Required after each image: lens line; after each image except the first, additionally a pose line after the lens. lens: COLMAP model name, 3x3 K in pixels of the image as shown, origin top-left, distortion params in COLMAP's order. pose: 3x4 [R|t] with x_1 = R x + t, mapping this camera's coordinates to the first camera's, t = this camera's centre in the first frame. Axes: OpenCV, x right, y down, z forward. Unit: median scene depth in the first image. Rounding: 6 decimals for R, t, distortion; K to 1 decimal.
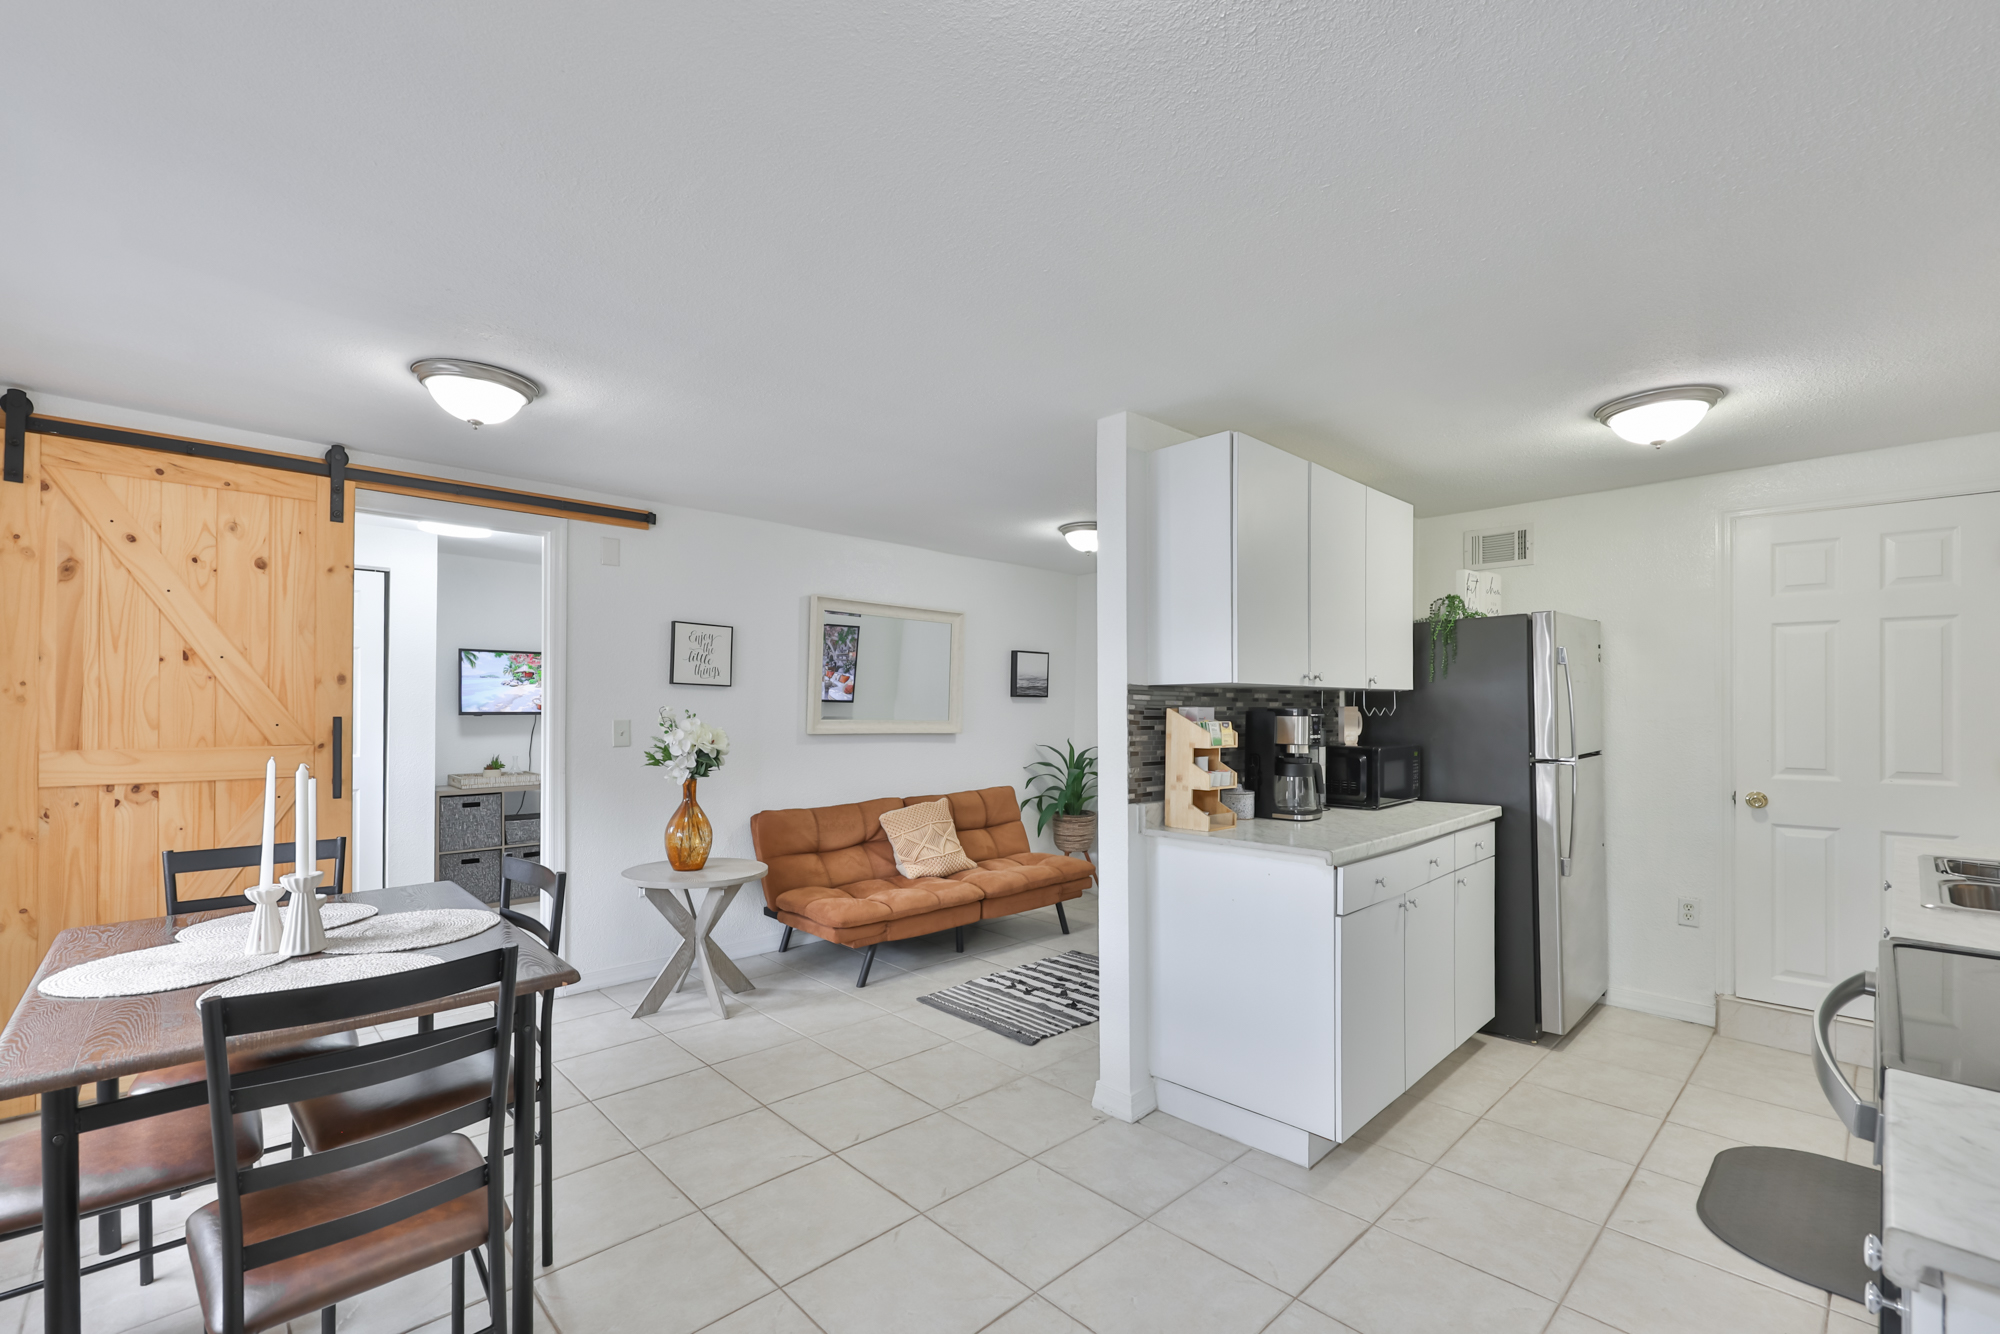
lens RADIAL K [[846.1, 0, 996.7], [0, 846.1, 705.2], [0, 0, 1]] dist [-0.006101, 0.003054]
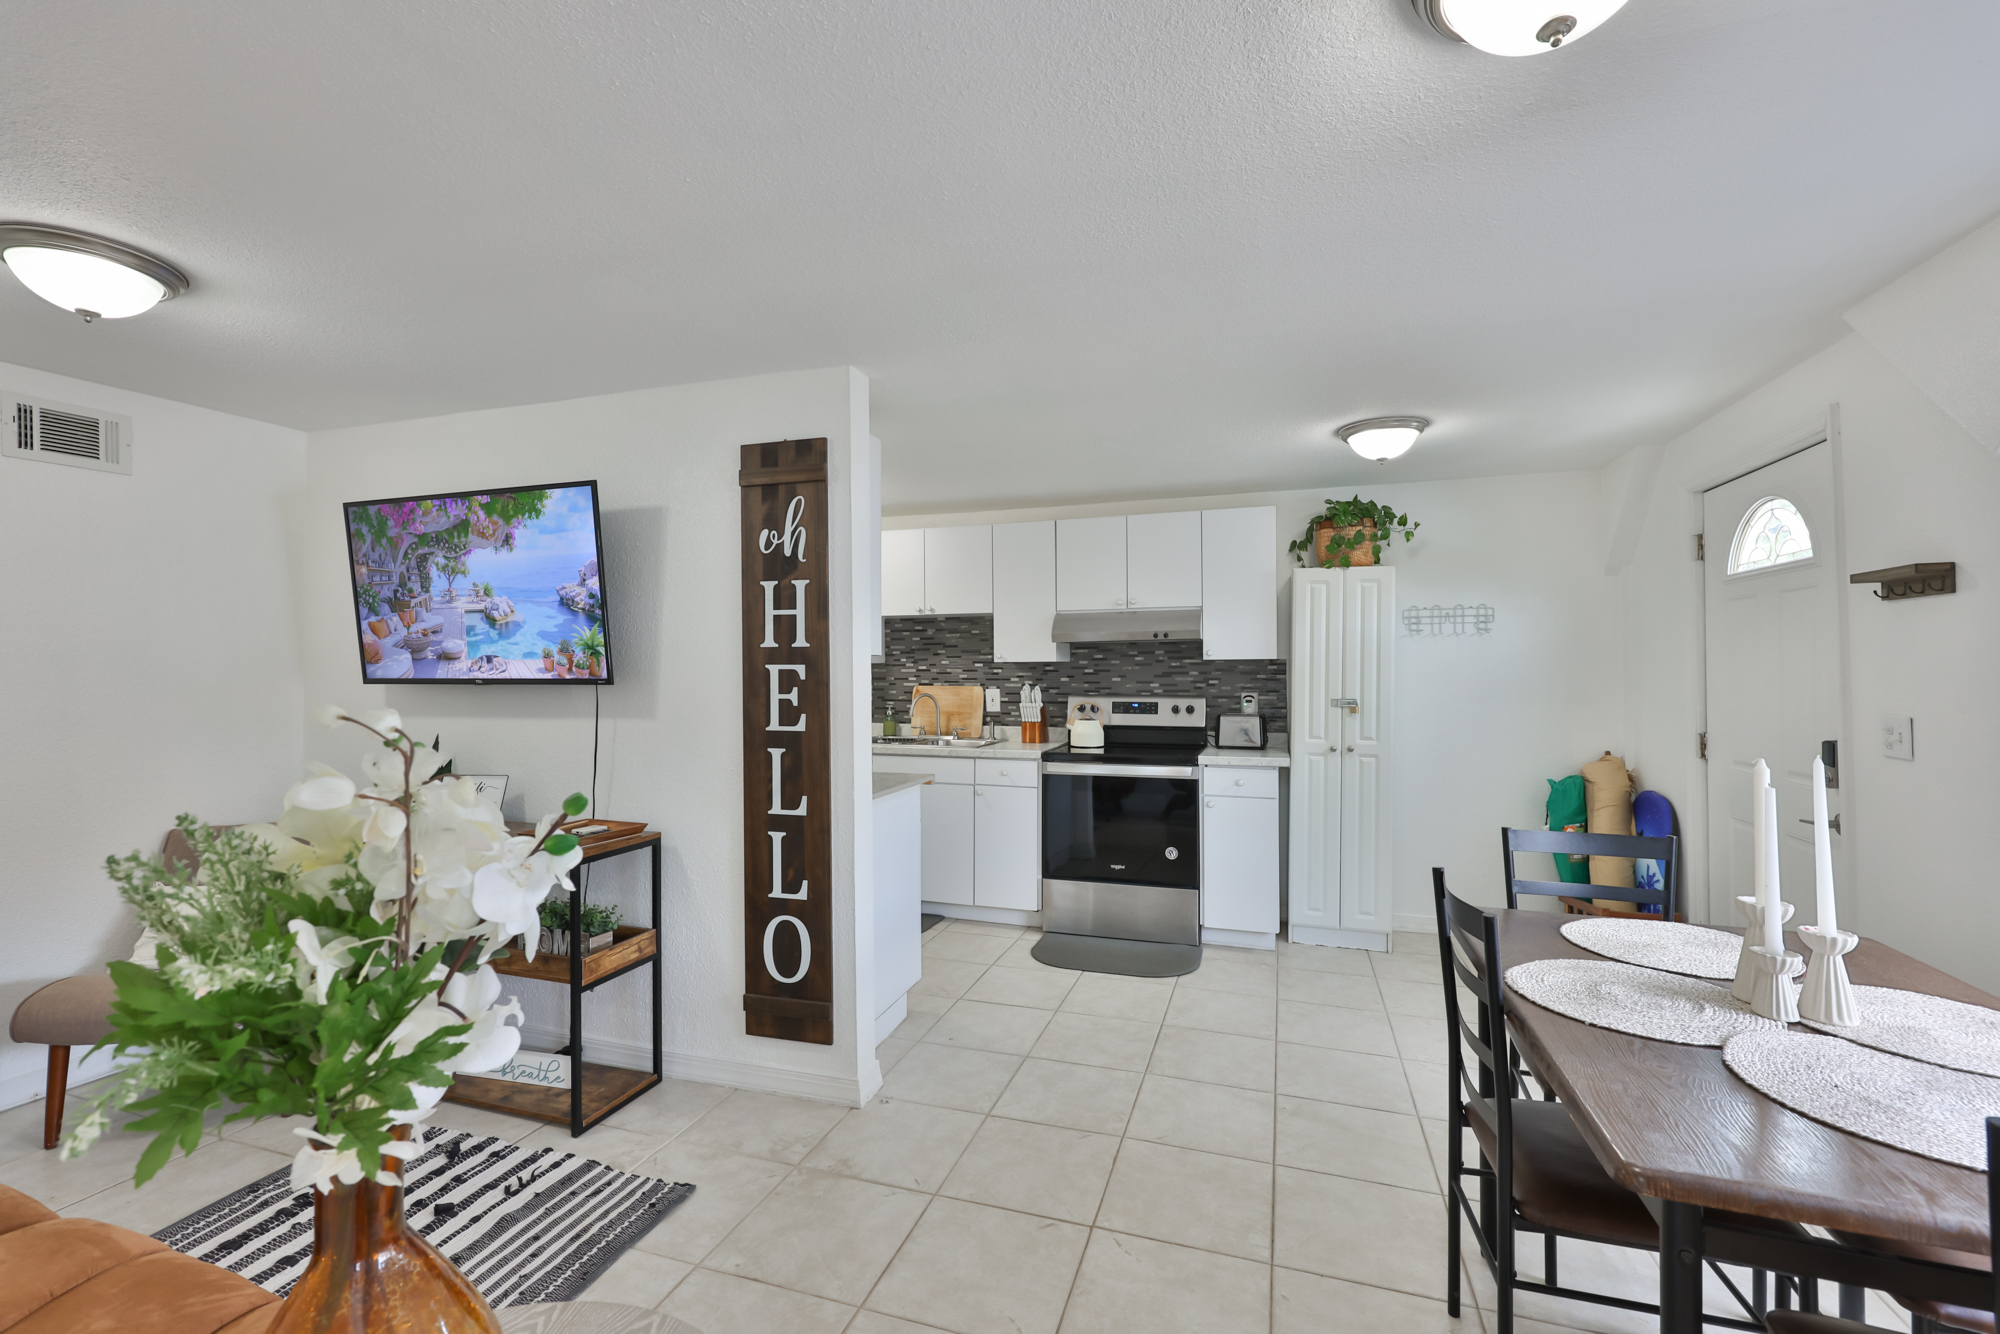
lens RADIAL K [[846.1, 0, 996.5], [0, 846.1, 667.7], [0, 0, 1]] dist [-0.006101, 0.003054]
pose [[-0.463544, -0.001430, 0.886073, -0.659980], [-0.004460, 0.999990, -0.000719, -0.007806], [-0.886063, -0.004285, -0.463545, 1.101094]]
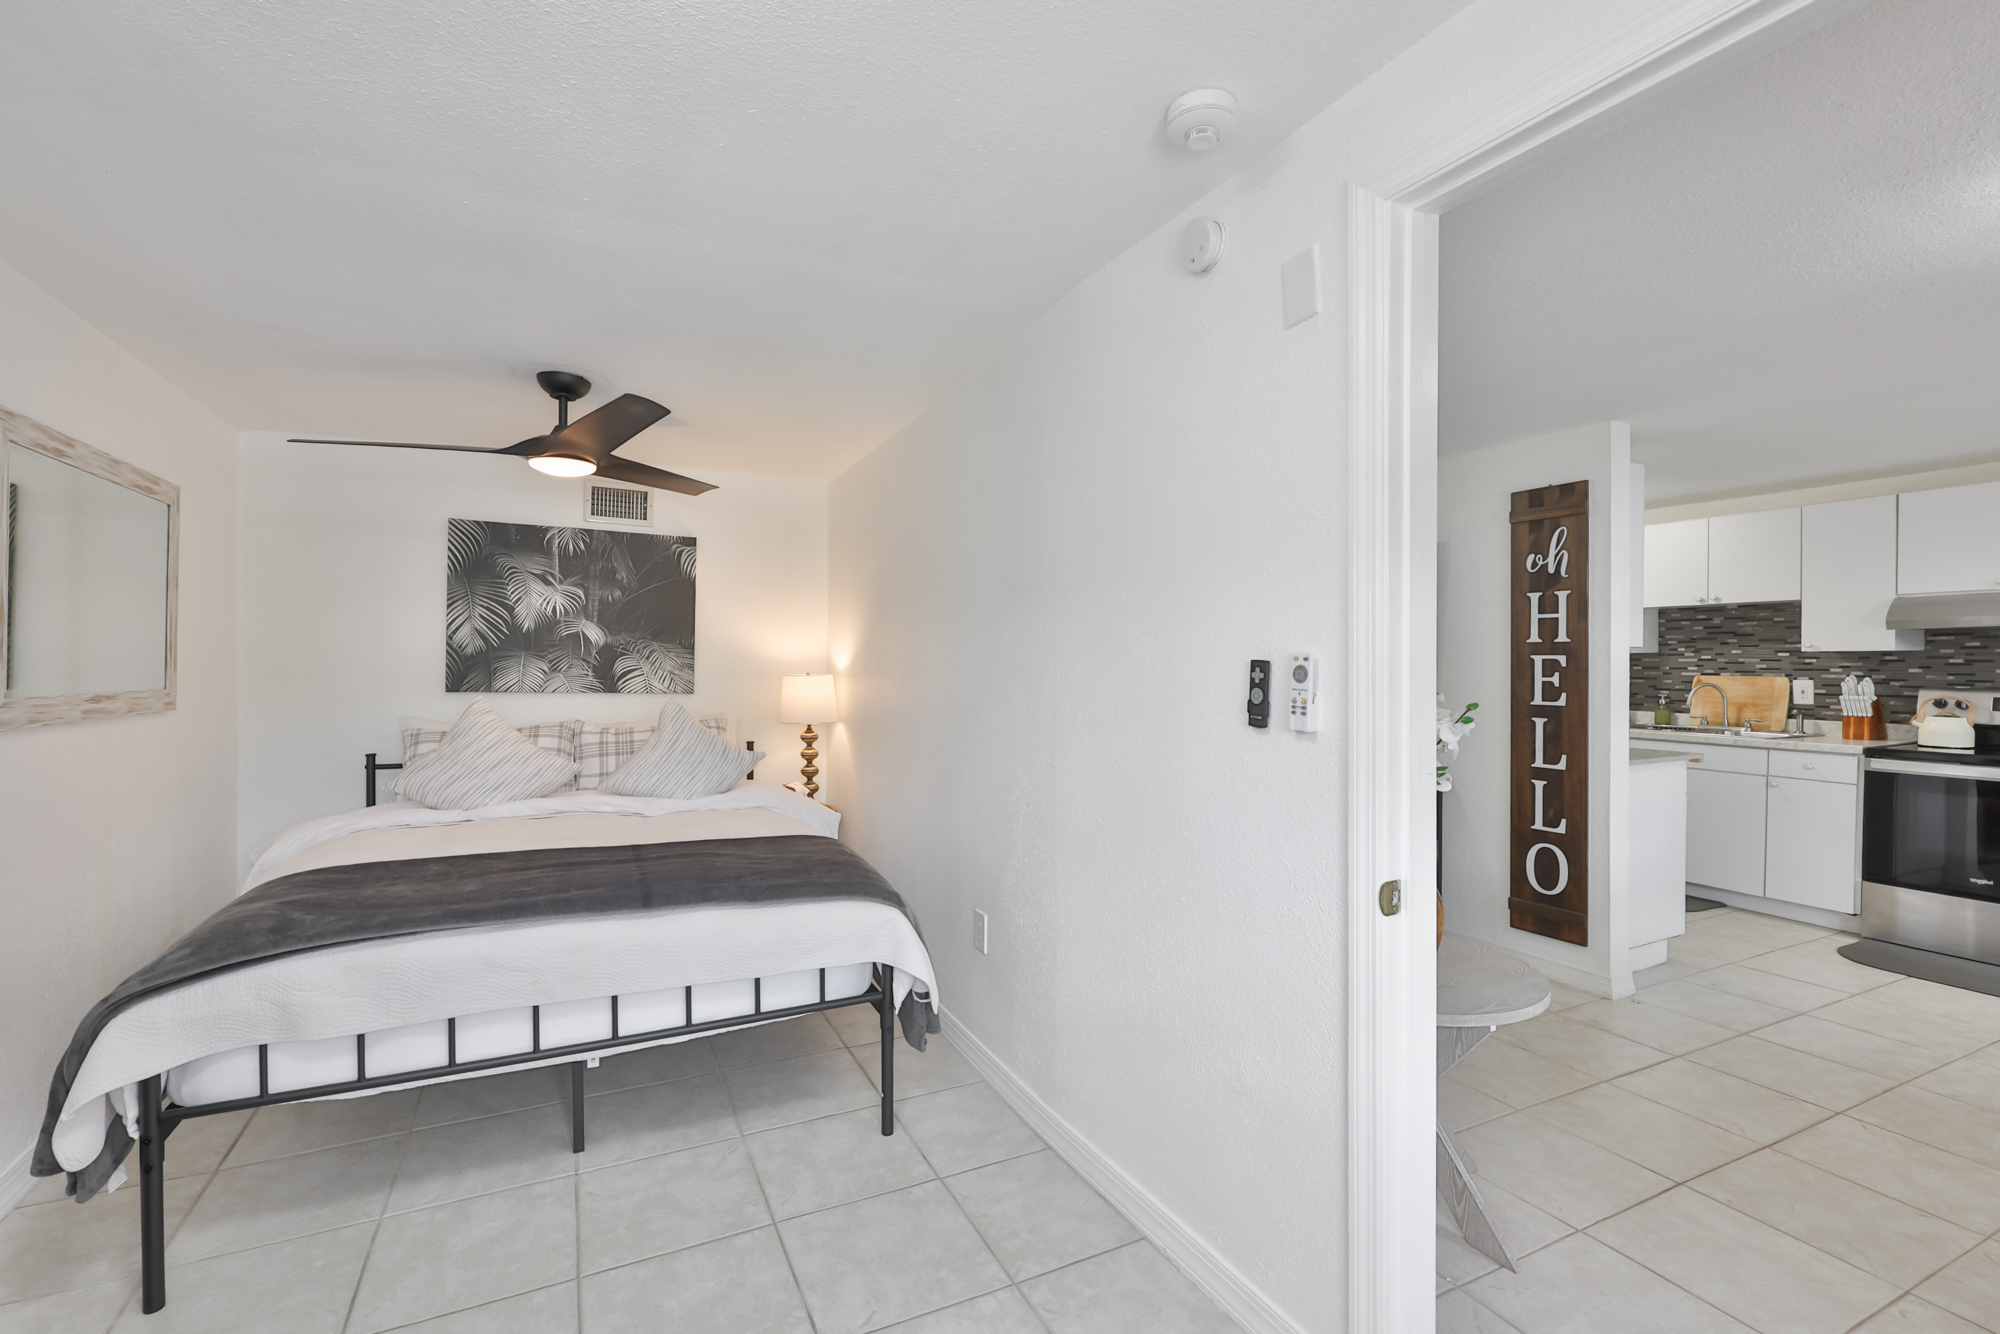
lens RADIAL K [[846.1, 0, 998.0], [0, 846.1, 673.2], [0, 0, 1]] dist [-0.006101, 0.003054]
pose [[0.327596, -0.019108, 0.944625, -1.087537], [-0.002310, 0.999776, 0.021025, -0.008449], [-0.944815, -0.009070, 0.327479, 1.212841]]
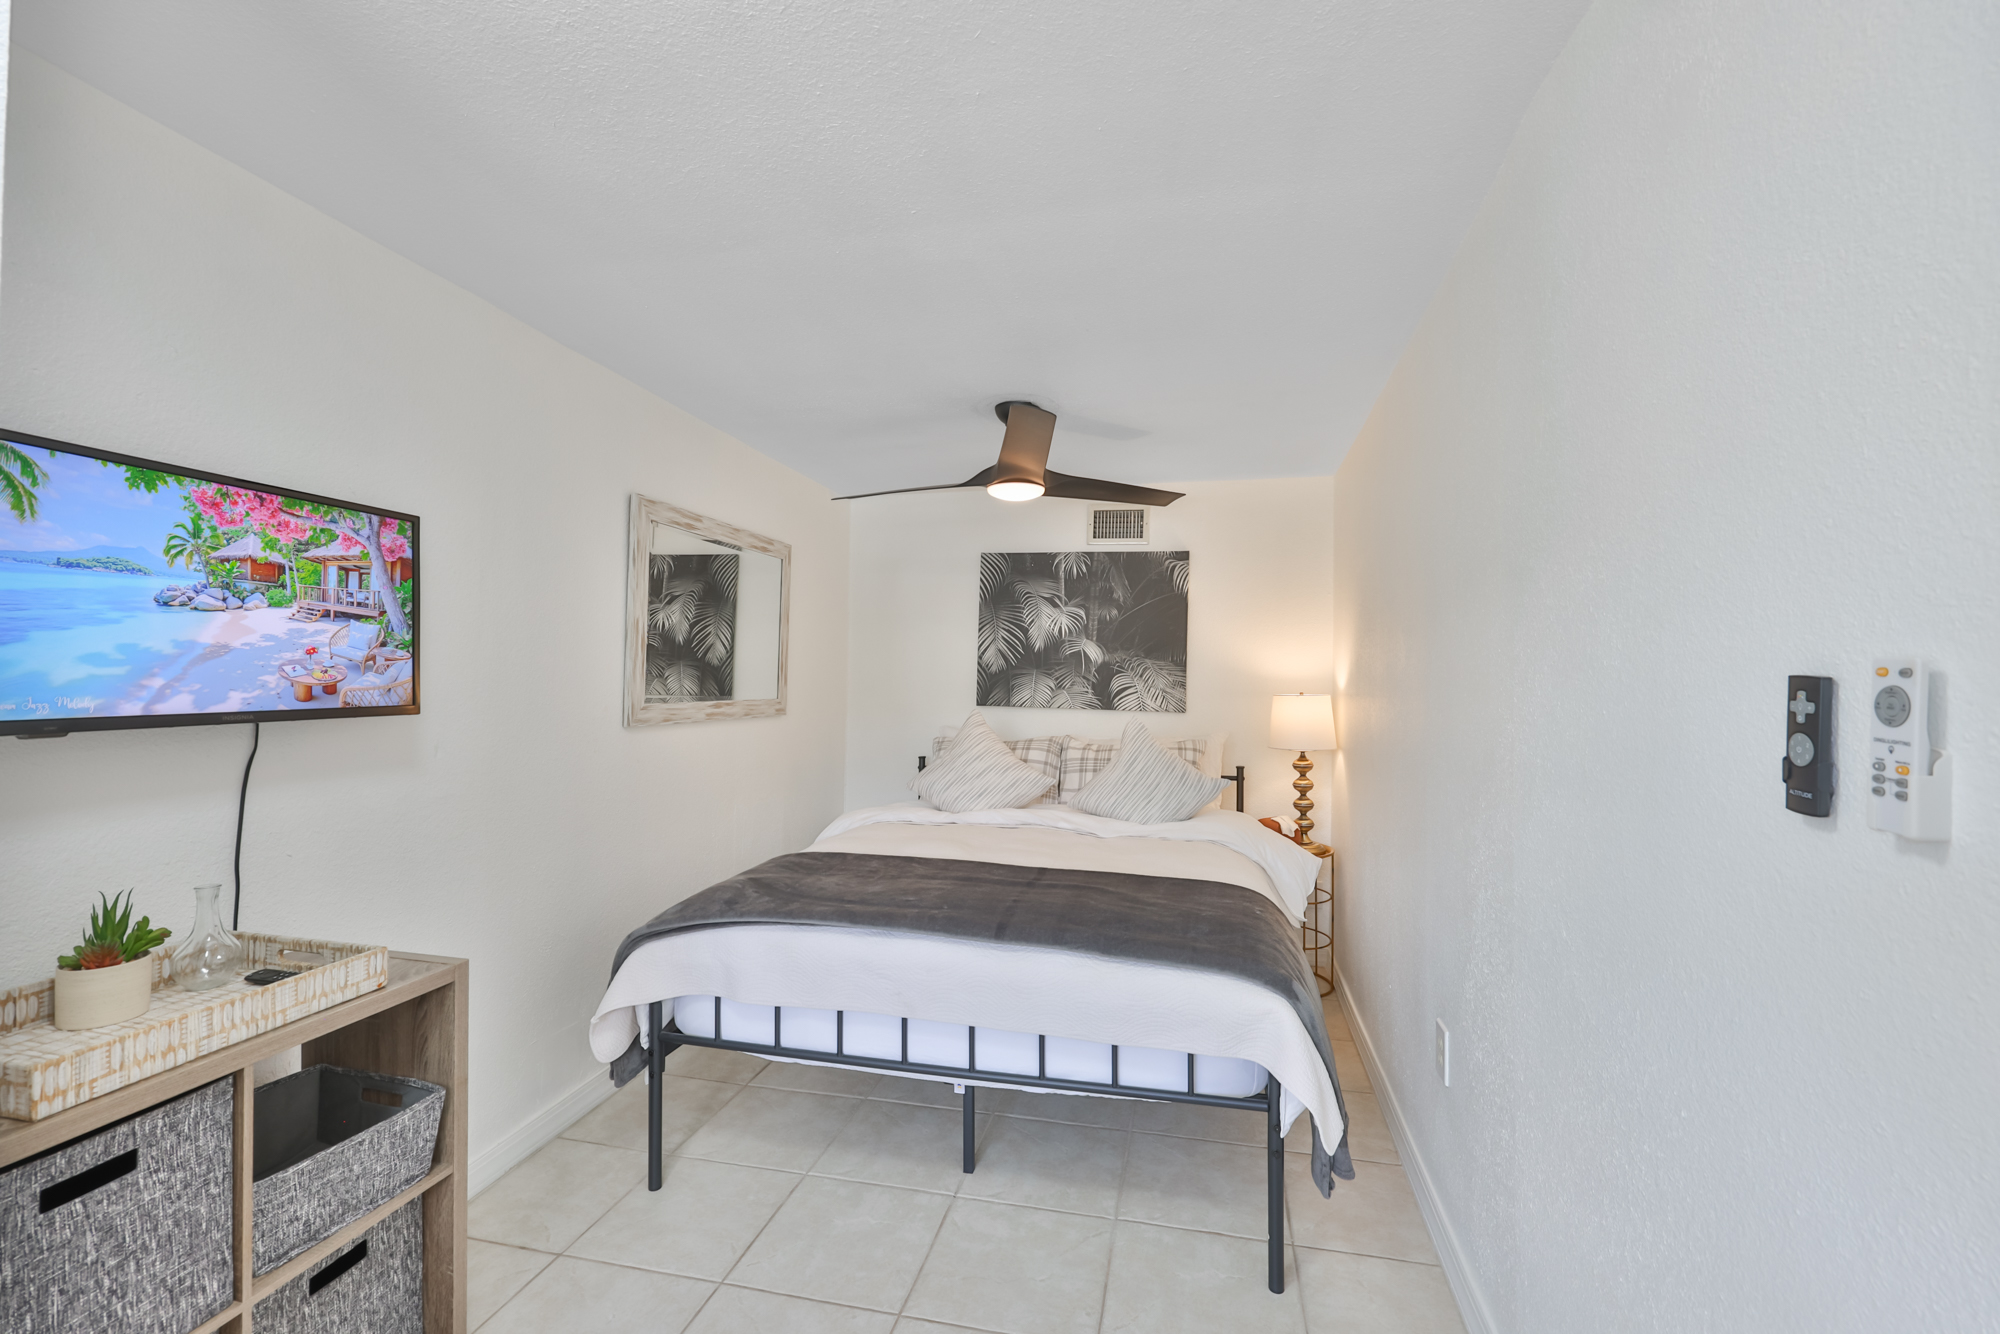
lens RADIAL K [[846.1, 0, 1008.5], [0, 846.1, 662.0], [0, 0, 1]] dist [-0.006101, 0.003054]
pose [[0.844695, 0.007129, 0.535201, -0.887929], [0.000078, 0.999910, -0.013441, -0.006664], [-0.535248, 0.011396, 0.844618, 1.154865]]
